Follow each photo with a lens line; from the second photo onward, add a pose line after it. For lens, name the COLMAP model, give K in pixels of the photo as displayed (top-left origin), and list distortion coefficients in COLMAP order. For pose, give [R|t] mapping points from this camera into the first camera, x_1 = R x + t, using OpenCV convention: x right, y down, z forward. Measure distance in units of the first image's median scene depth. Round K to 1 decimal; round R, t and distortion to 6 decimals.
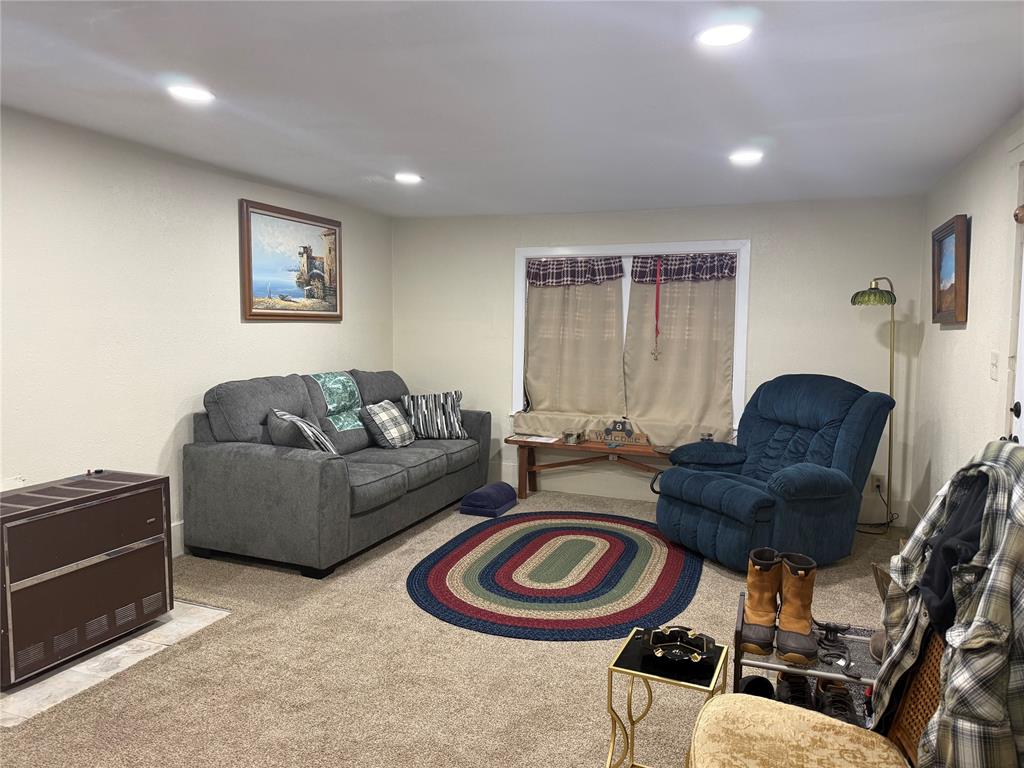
lens RADIAL K [[733.1, 0, 513.9], [0, 733.1, 381.3], [0, 0, 1]] dist [0.053629, -0.060626]
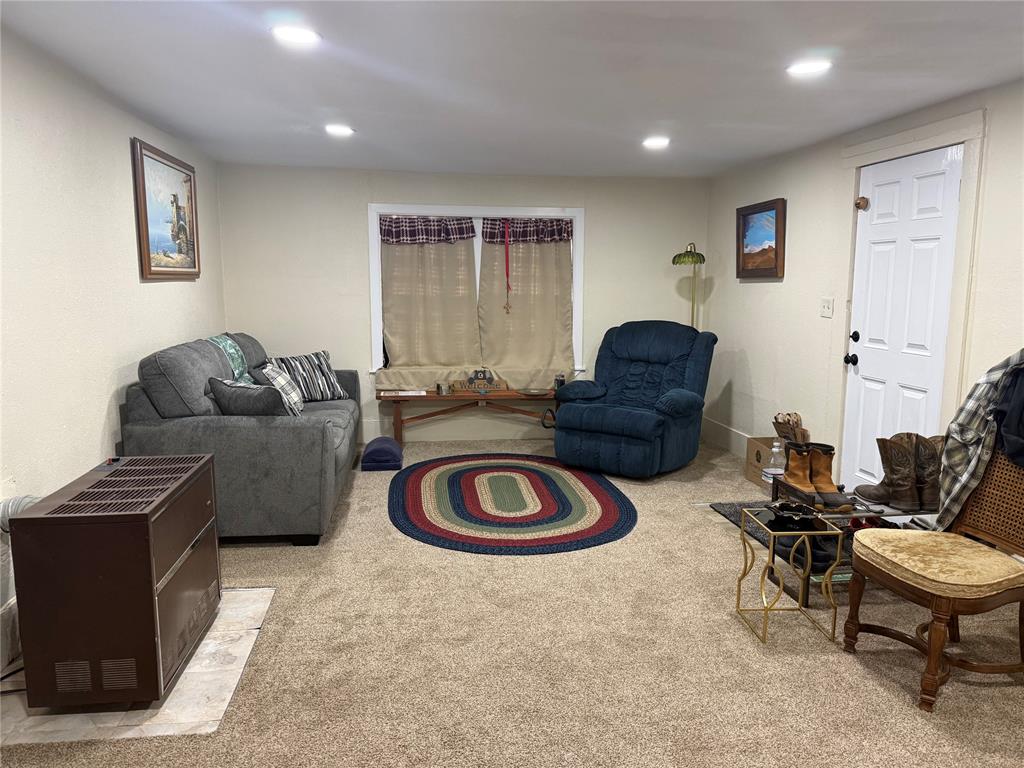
lens RADIAL K [[730.2, 0, 516.1], [0, 730.2, 397.7], [0, 0, 1]] dist [0.096973, -0.289600]
pose [[0.861619, -0.085839, 0.500245, -0.370811], [0.045468, 0.994686, 0.092370, -0.003734], [-0.505516, -0.056843, 0.860943, 0.027616]]
